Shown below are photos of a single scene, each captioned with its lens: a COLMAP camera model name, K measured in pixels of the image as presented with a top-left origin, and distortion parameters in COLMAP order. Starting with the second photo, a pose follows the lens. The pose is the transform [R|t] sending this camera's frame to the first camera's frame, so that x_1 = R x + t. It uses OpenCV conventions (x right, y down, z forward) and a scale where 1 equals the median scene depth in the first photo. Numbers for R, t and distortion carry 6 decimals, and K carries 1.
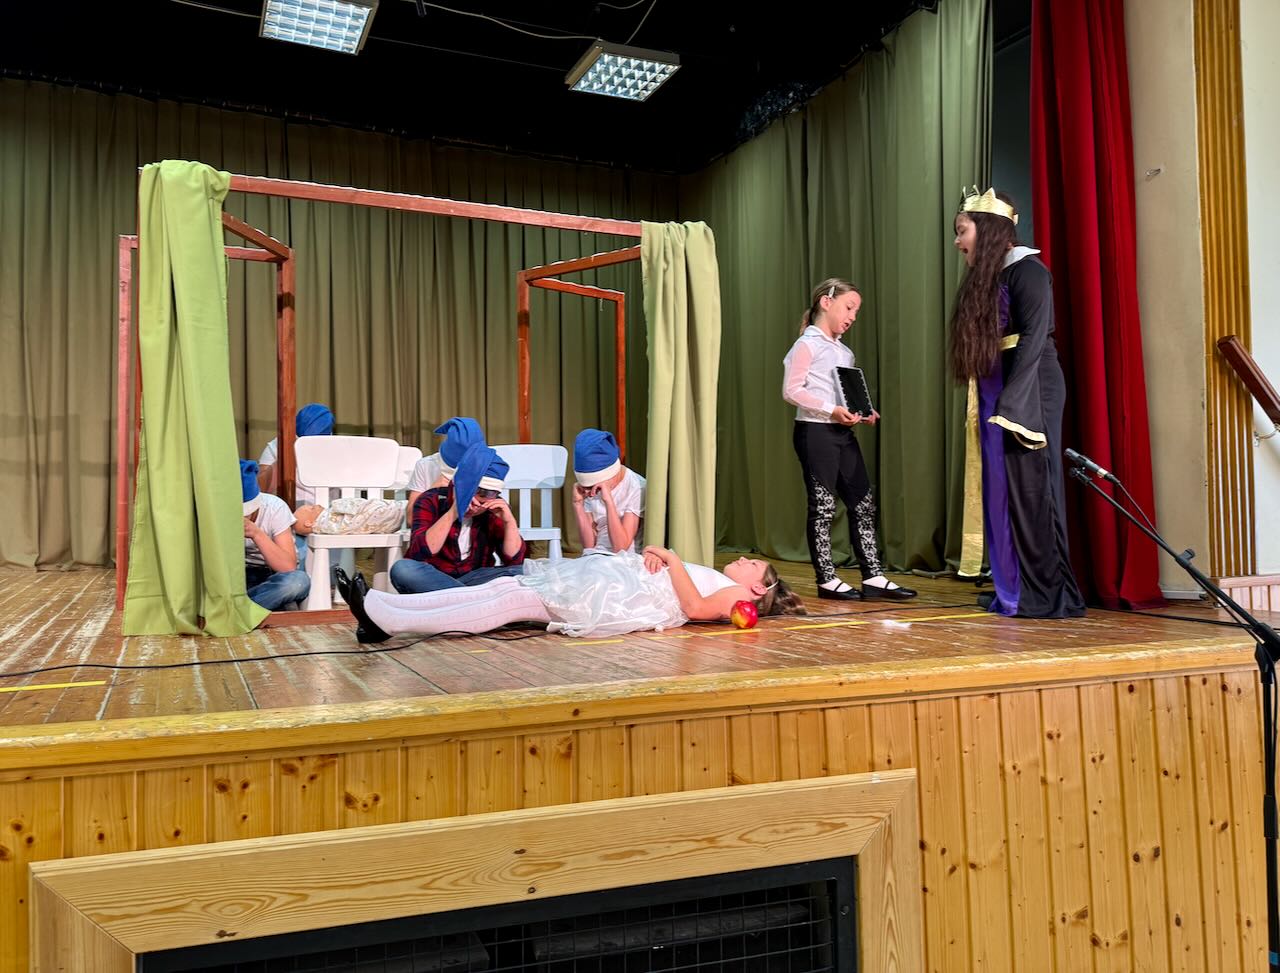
lens RADIAL K [[945.9, 0, 623.0], [0, 945.9, 469.6], [0, 0, 1]] dist [0.015628, -0.016837]
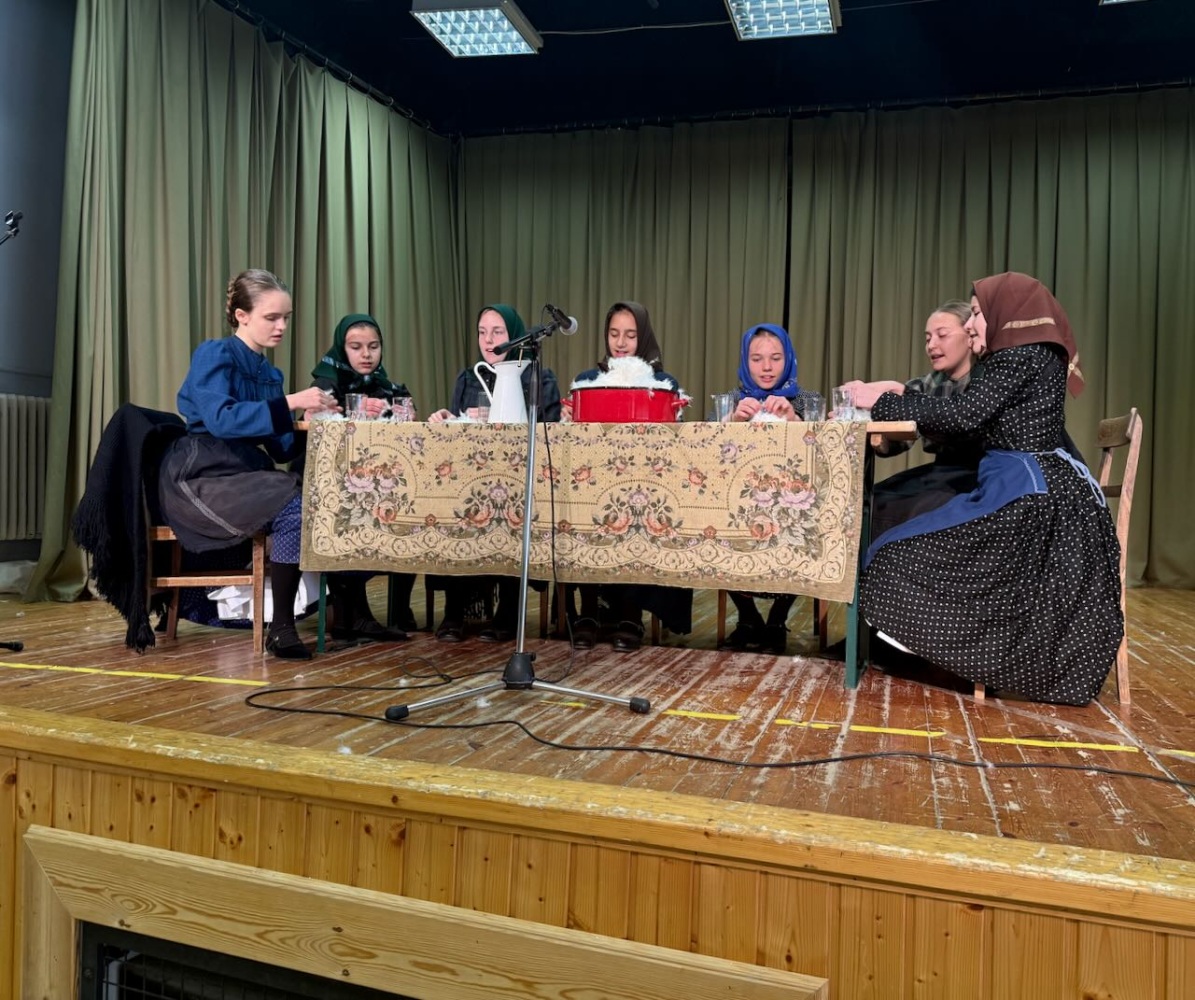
lens RADIAL K [[1013.7, 0, 680.7], [0, 1013.7, 493.5], [0, 0, 1]] dist [-0.008441, 0.010500]
pose [[0.783957, 0.027865, -0.620190, 0.703587], [-0.008058, 0.999365, 0.034715, -0.067907], [0.620763, -0.022217, 0.783683, 0.378971]]
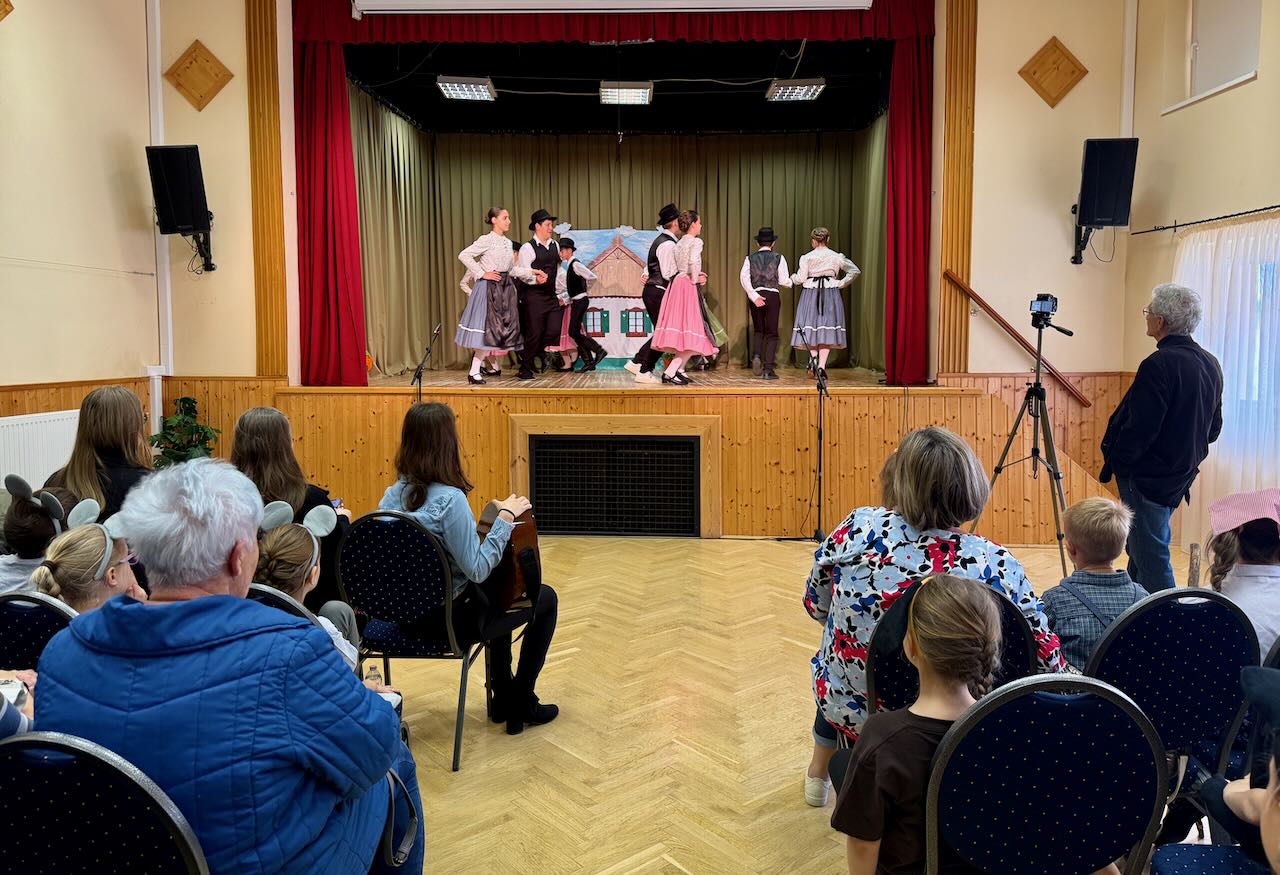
lens RADIAL K [[904.5, 0, 665.2], [0, 904.5, 408.5], [0, 0, 1]] dist [0.029658, -0.003828]
pose [[0.923725, 0.036484, -0.381315, 1.470940], [0.007111, 0.993649, 0.112297, -0.097414], [0.382991, -0.106443, 0.917599, -2.292863]]
